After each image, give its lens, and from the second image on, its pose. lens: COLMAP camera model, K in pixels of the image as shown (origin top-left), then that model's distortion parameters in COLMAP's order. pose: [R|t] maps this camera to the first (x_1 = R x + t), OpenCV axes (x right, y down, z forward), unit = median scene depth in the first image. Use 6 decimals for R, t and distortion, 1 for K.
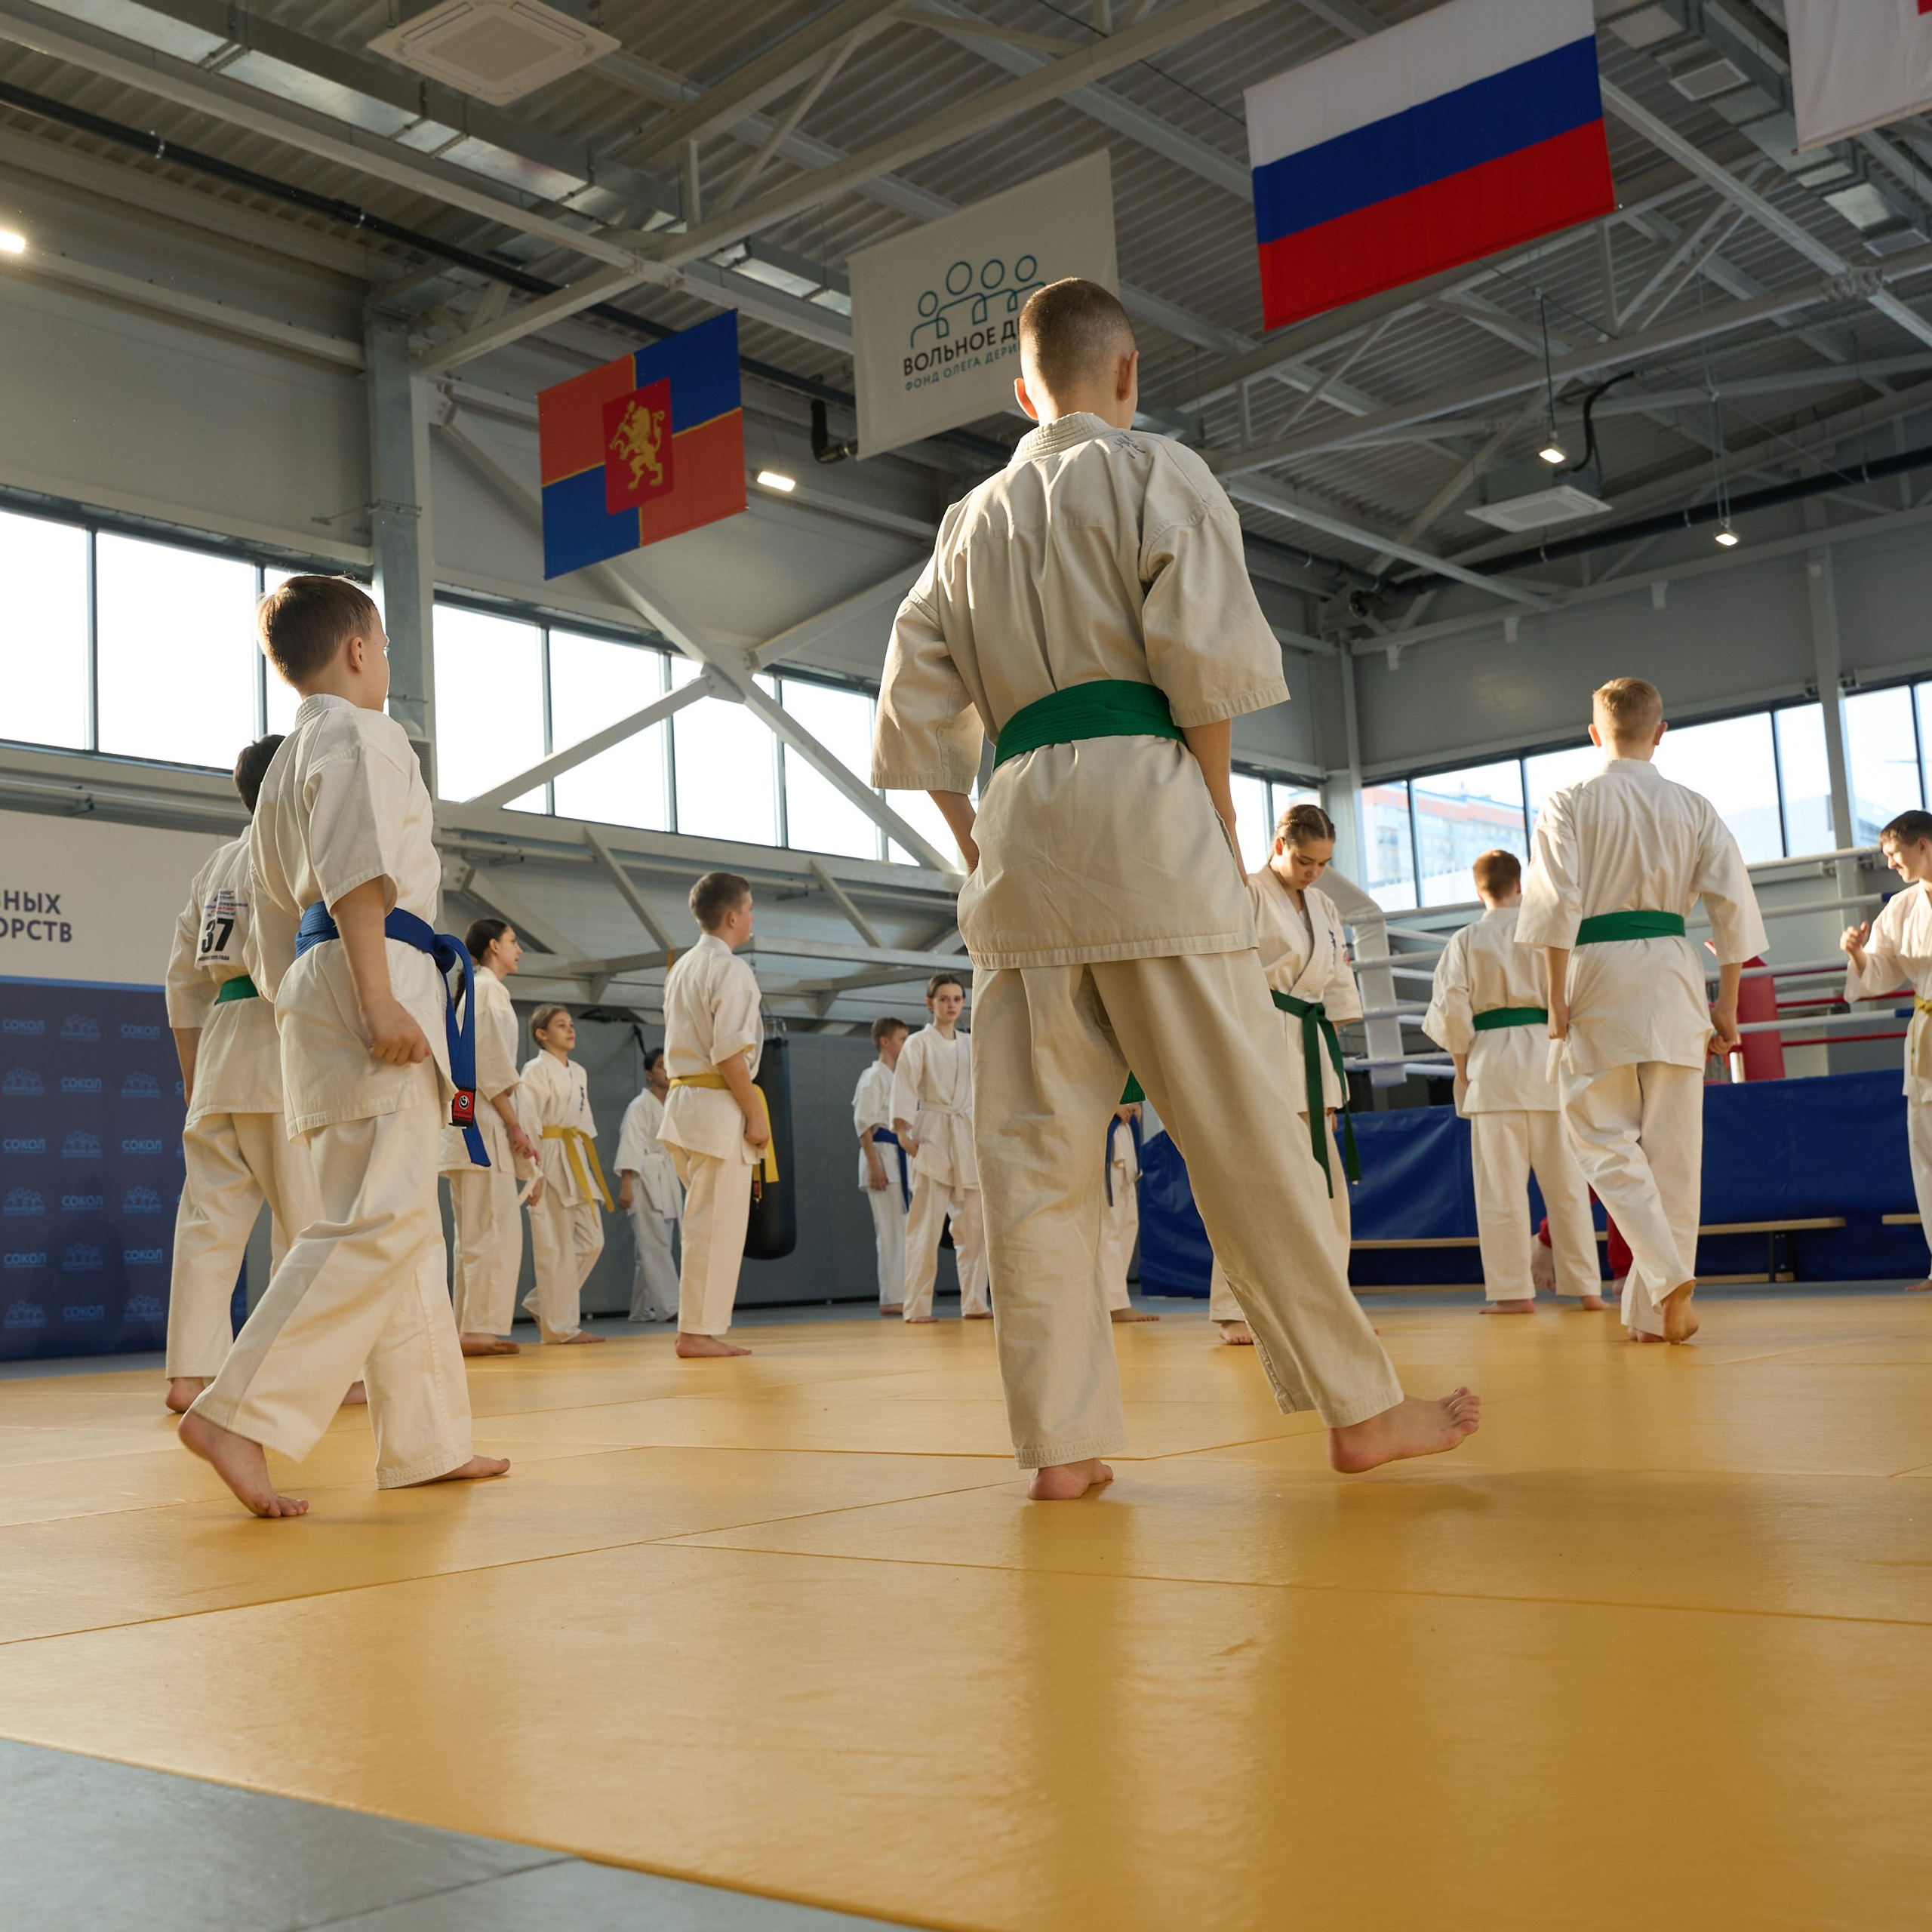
lens RADIAL K [[2407.3, 0, 778.9], [0, 2407.3, 964.5], [0, 0, 1]] dist [0.007145, -0.012060]
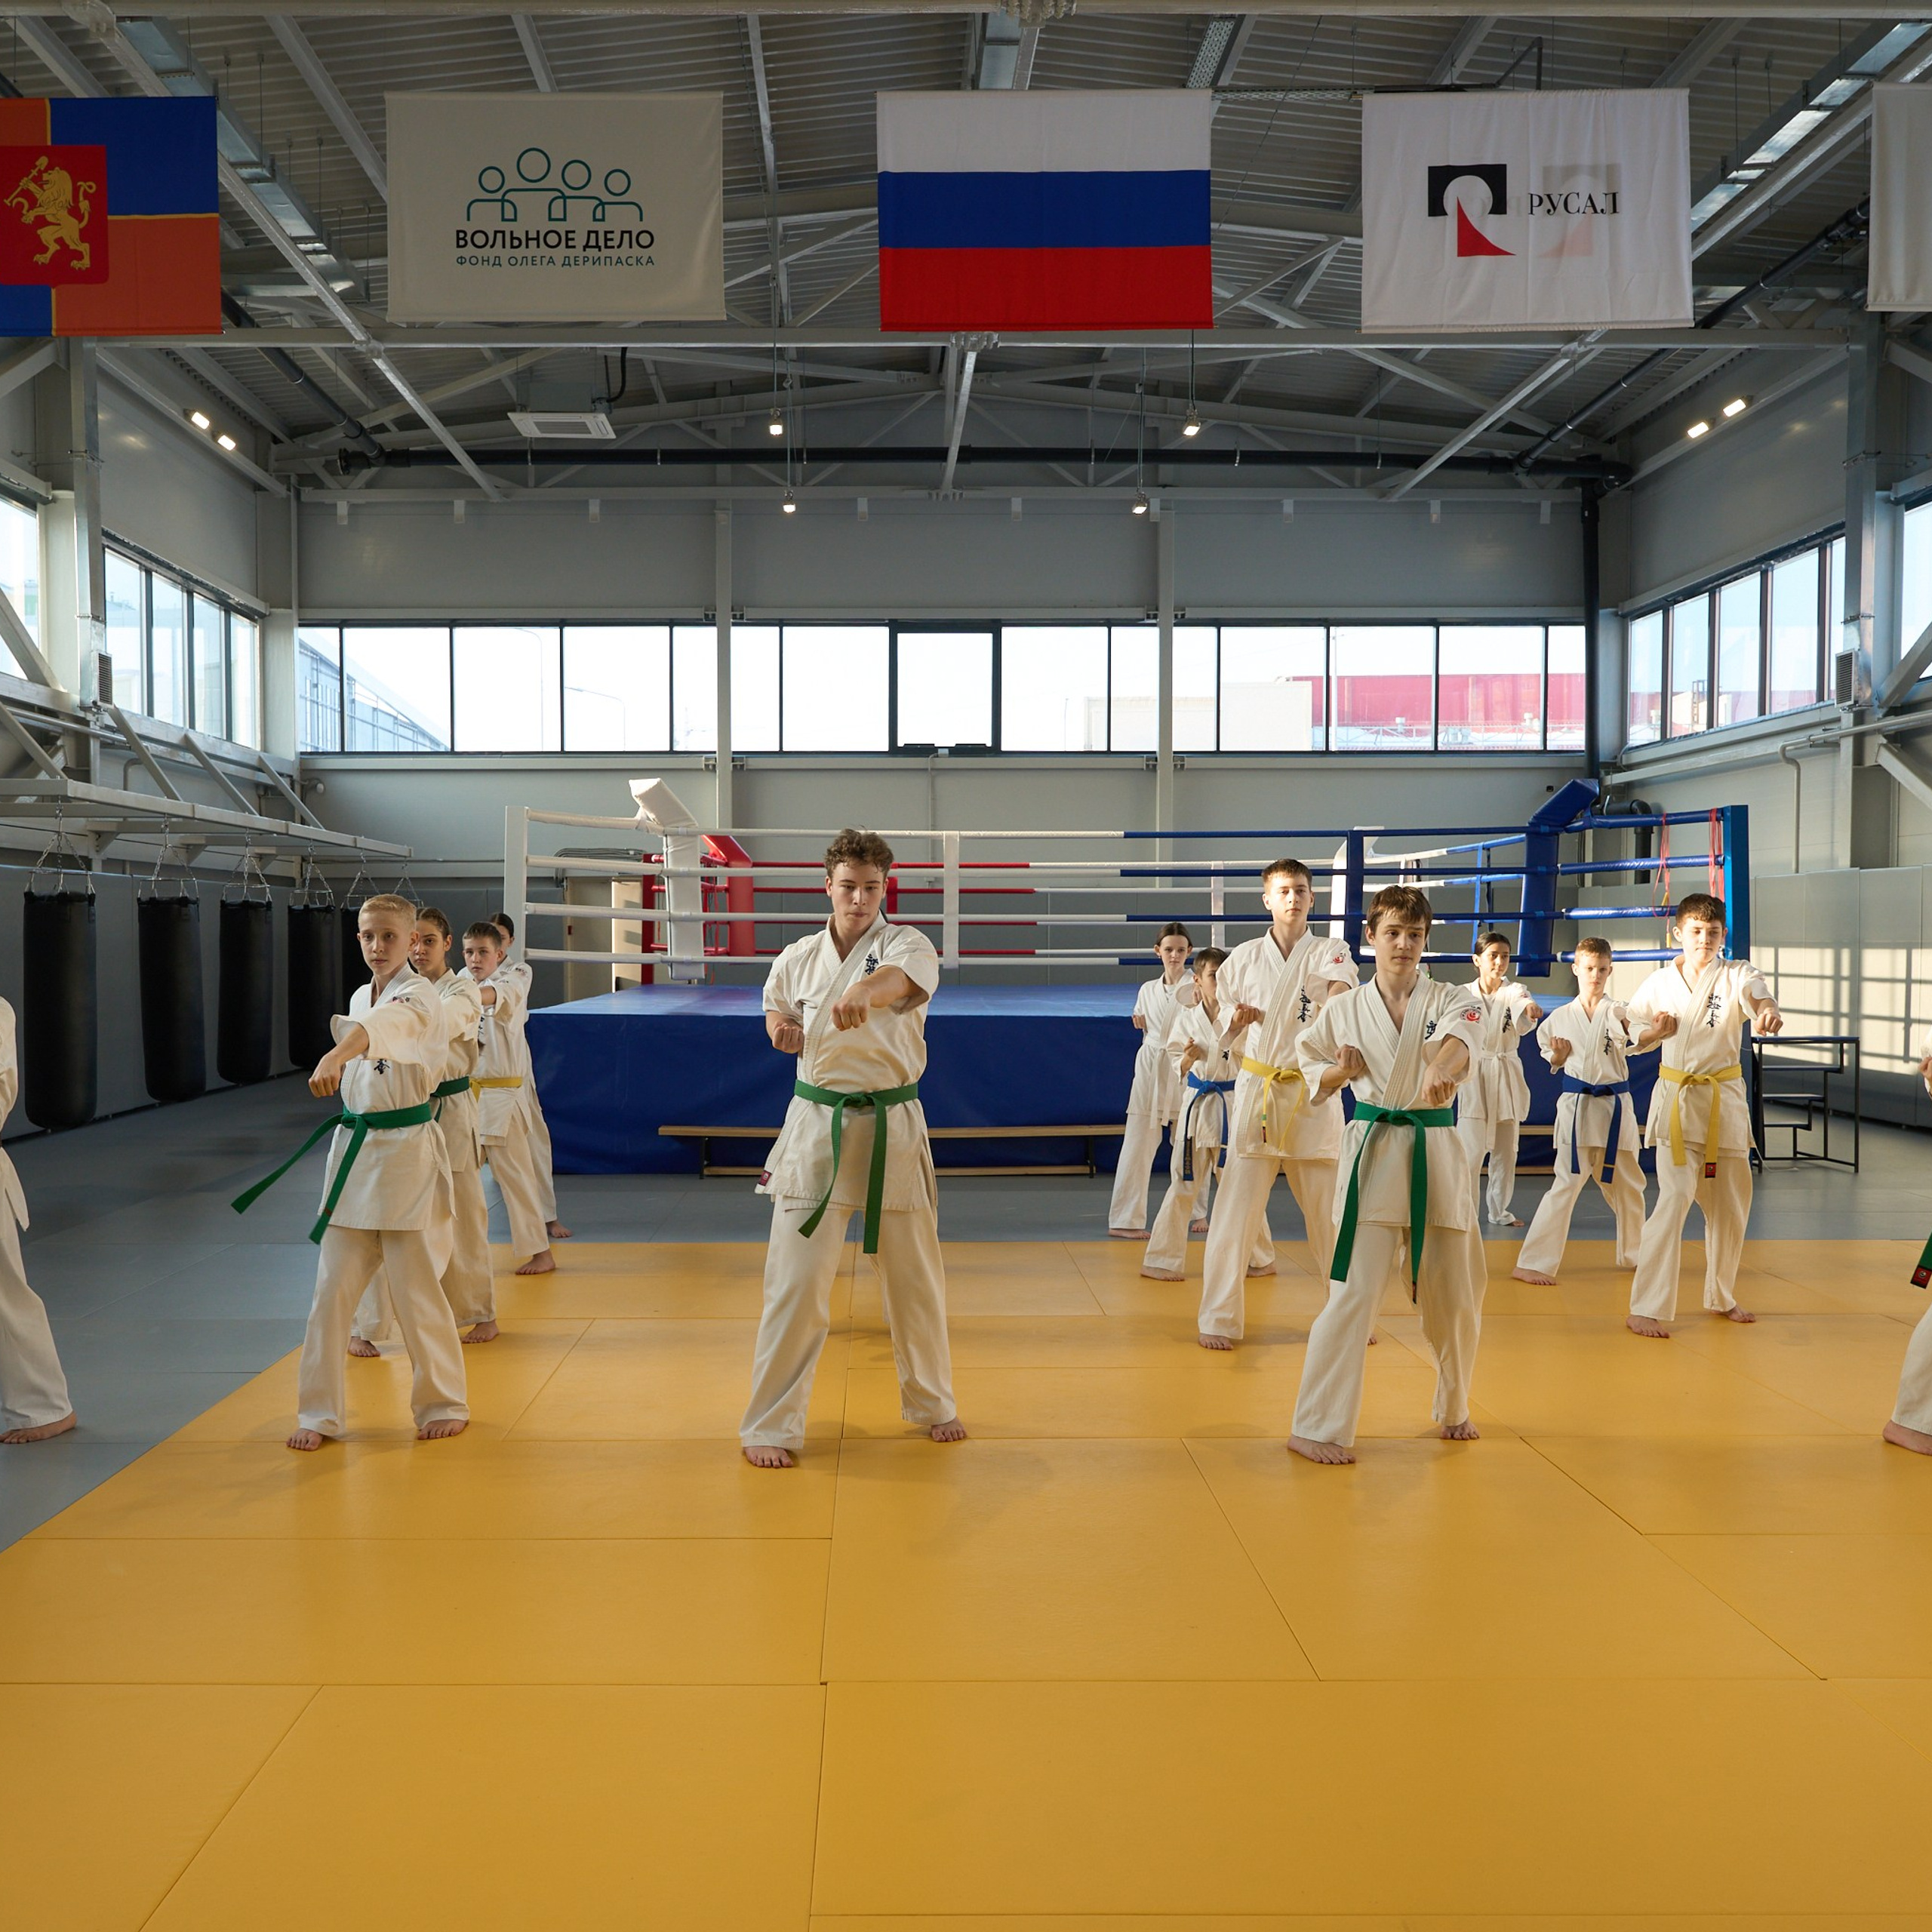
lens RADIAL K [[2076.9, 0, 886.2], [0, 2076.9, 1017.5], [0, 0, 1]] dist [0.004240, -0.000732]
pose [[0.729966, 0.019161, 0.683214, -0.344501], [-0.116380, 0.988494, 0.096622, -0.037564], [-0.673502, -0.150043, 0.723797, 0.217269]]
